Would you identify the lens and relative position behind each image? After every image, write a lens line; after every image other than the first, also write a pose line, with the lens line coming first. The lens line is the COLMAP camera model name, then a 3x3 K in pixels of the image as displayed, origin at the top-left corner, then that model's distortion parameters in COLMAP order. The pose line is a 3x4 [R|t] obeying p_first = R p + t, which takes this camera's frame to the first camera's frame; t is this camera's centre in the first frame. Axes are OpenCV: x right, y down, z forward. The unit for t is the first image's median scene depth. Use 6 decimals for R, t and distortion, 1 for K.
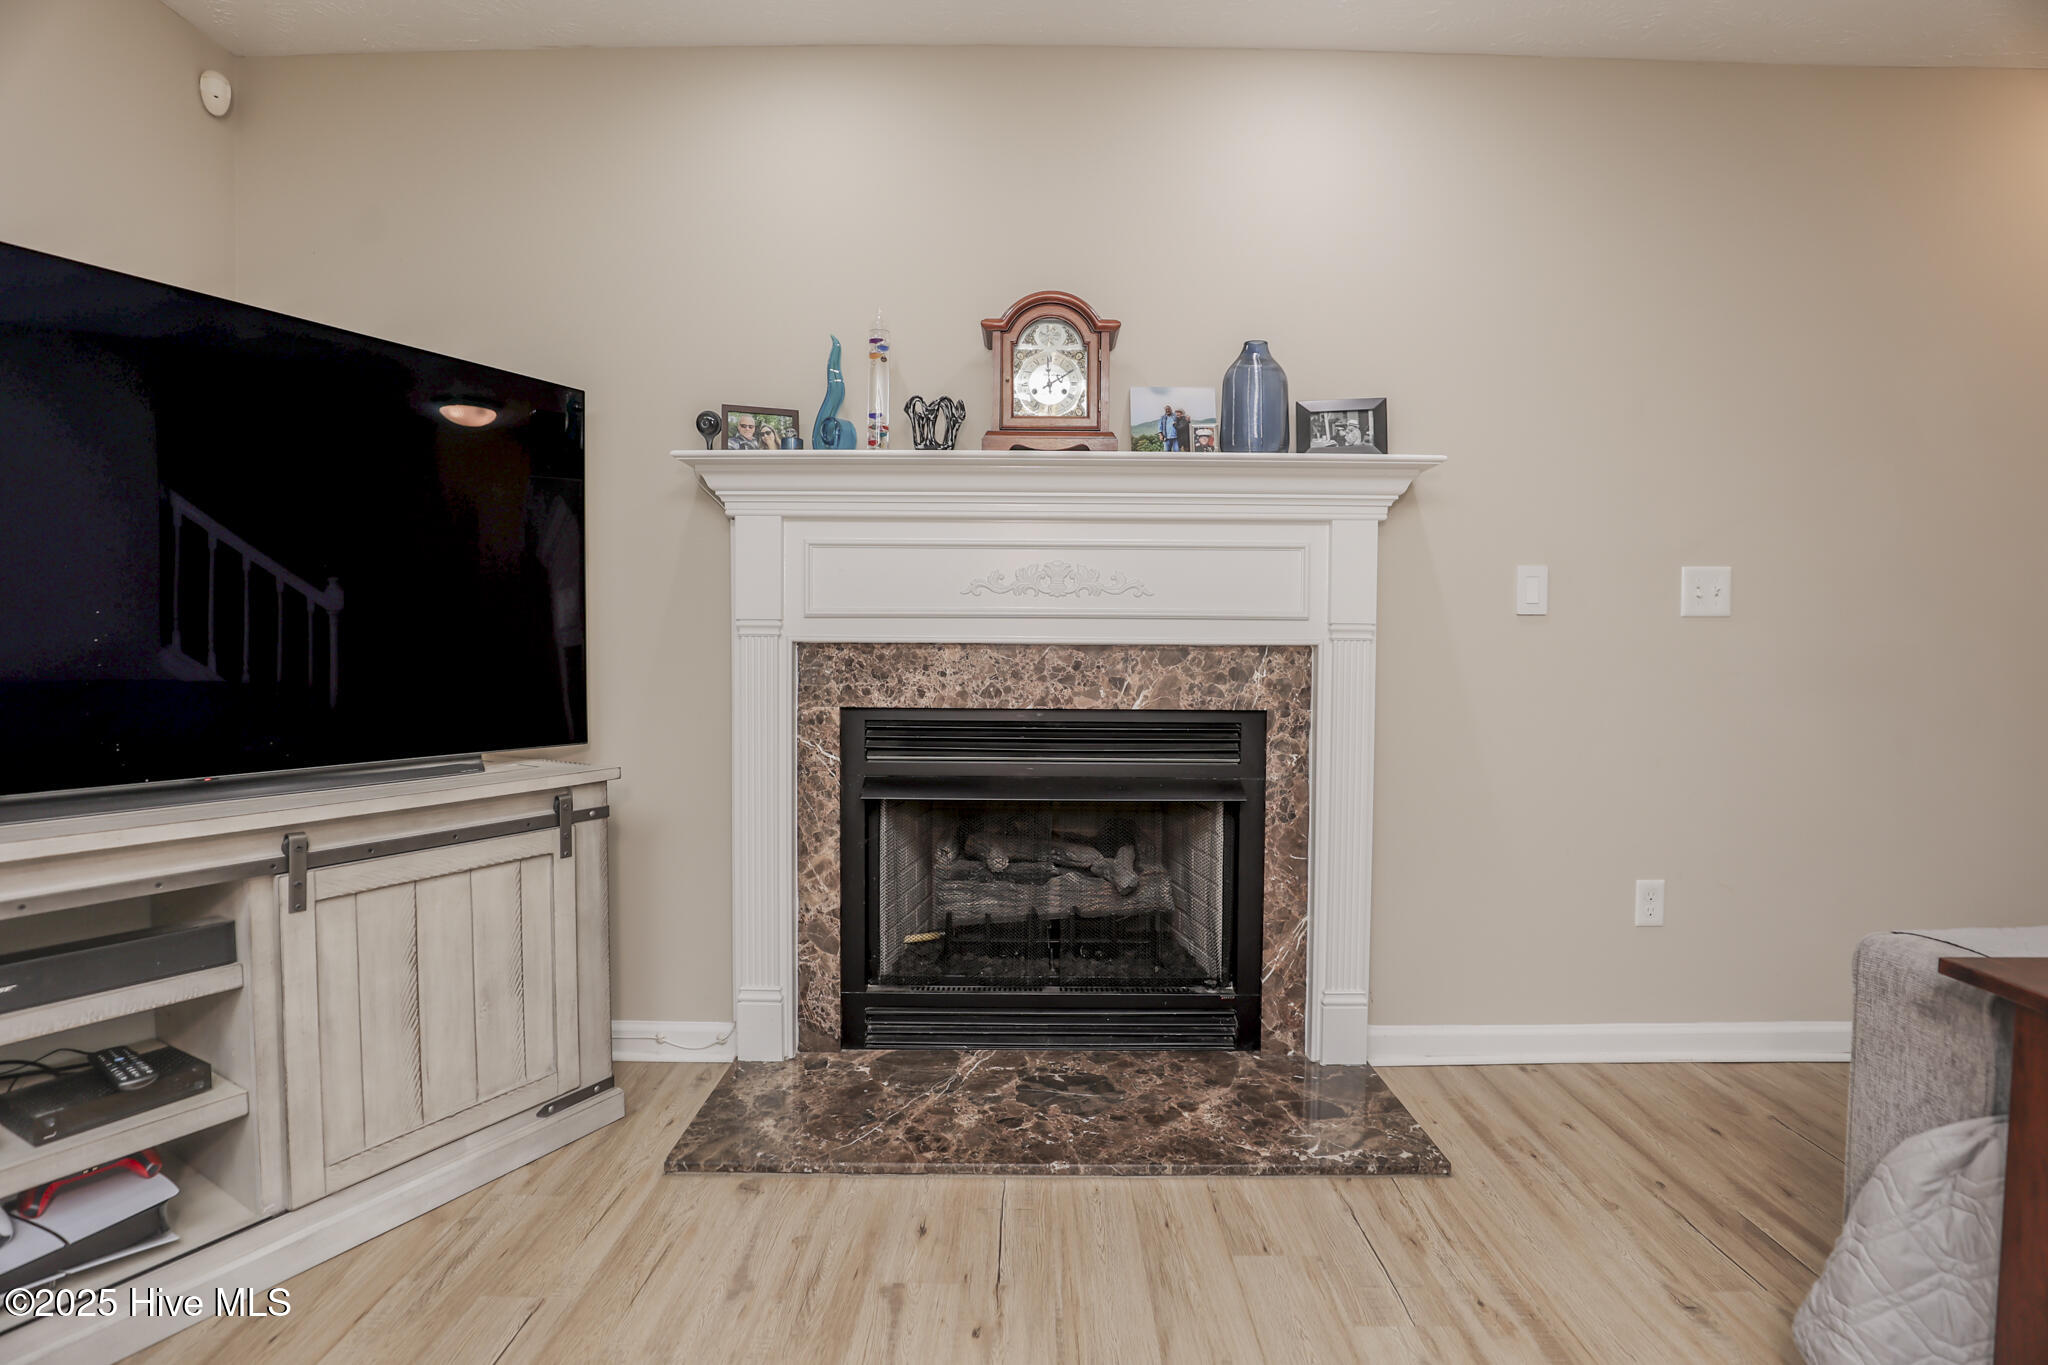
lens RADIAL K [[934.5, 0, 1021.2], [0, 934.5, 669.3], [0, 0, 1]] dist [-0.029880, 0.000388]
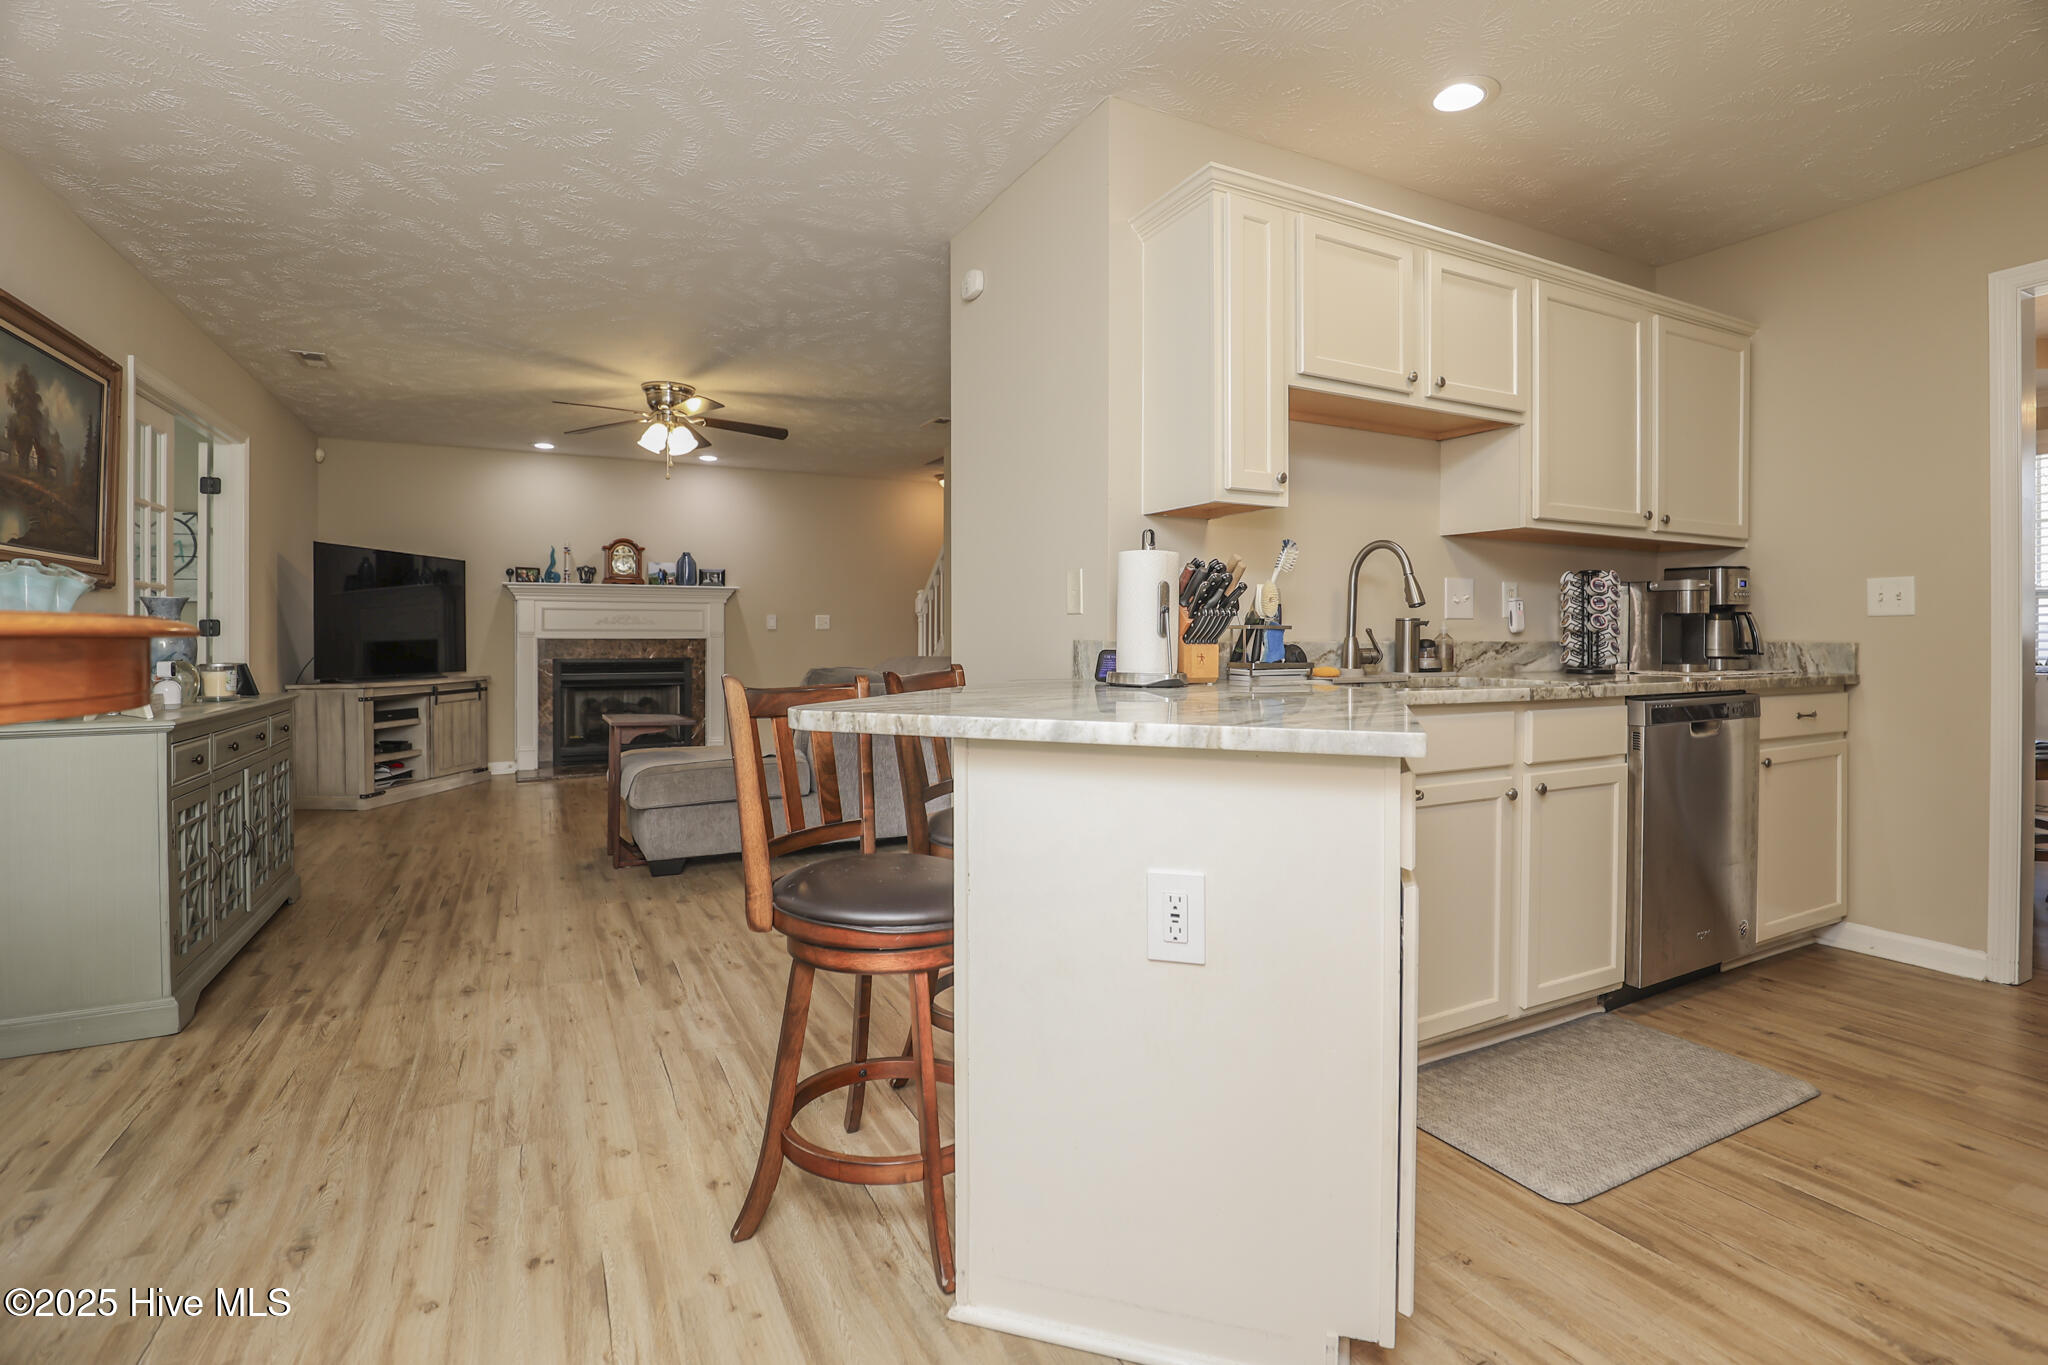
lens RADIAL K [[952.1, 0, 1047.3], [0, 952.1, 617.8], [0, 0, 1]] dist [-0.023564, 0.001070]
pose [[0.874272, 0.001287, 0.485434, -0.291270], [0.019304, 0.999113, -0.037417, 0.053842], [-0.485052, 0.042084, 0.873472, -2.729597]]
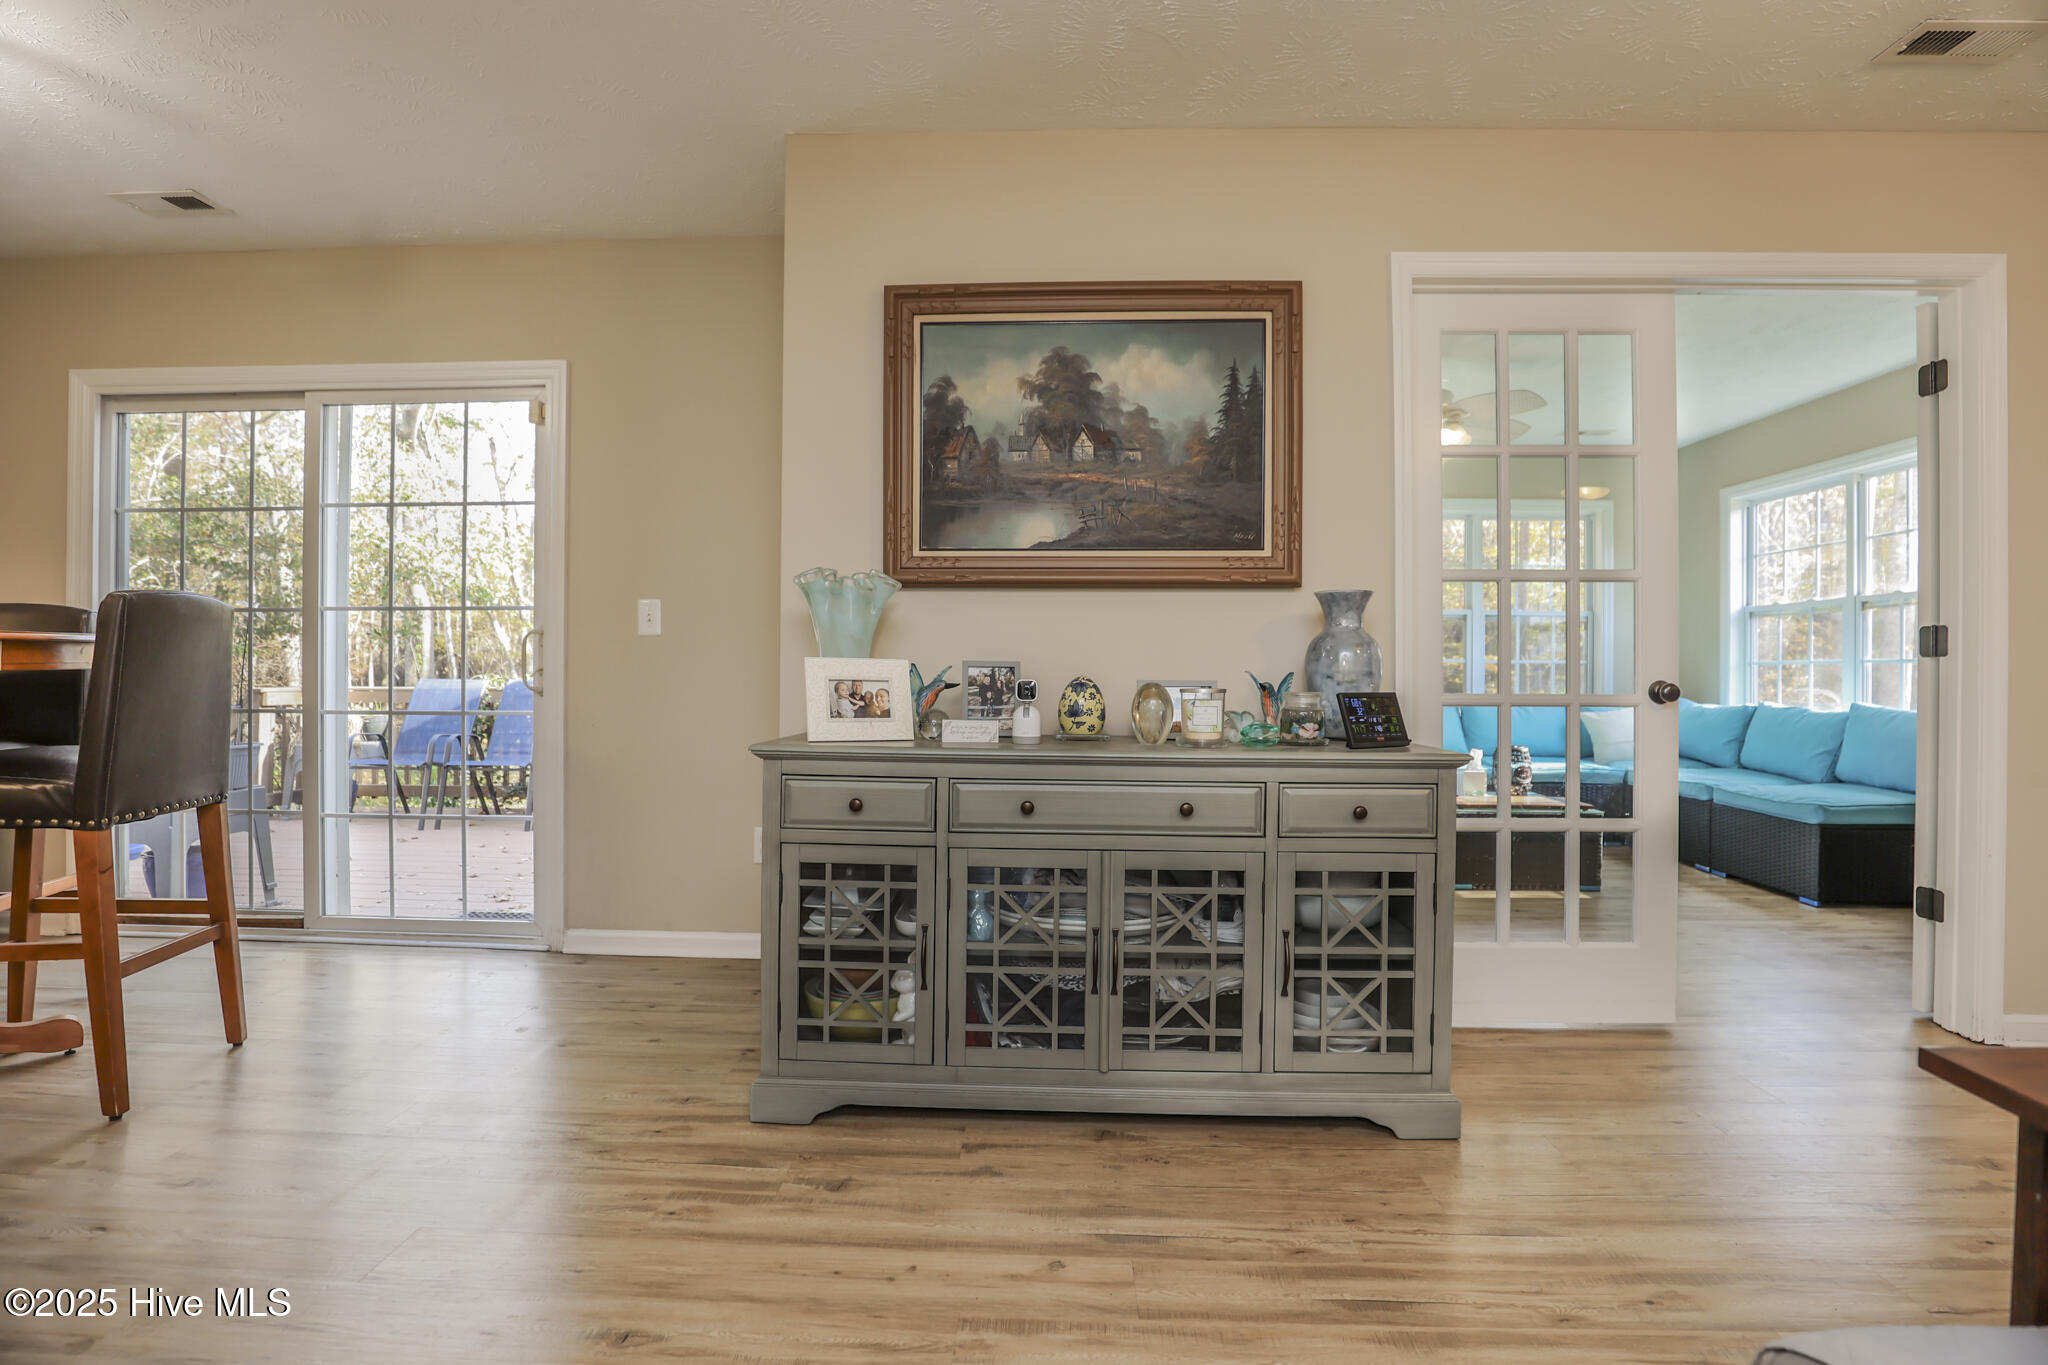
lens RADIAL K [[934.5, 0, 1021.2], [0, 934.5, 669.3], [0, 0, 1]] dist [-0.029880, 0.000388]
pose [[-0.027330, -0.004385, -0.999617, 0.239781], [-0.033558, 0.999431, -0.003466, 0.036947], [0.999063, 0.033451, -0.027462, -0.988397]]
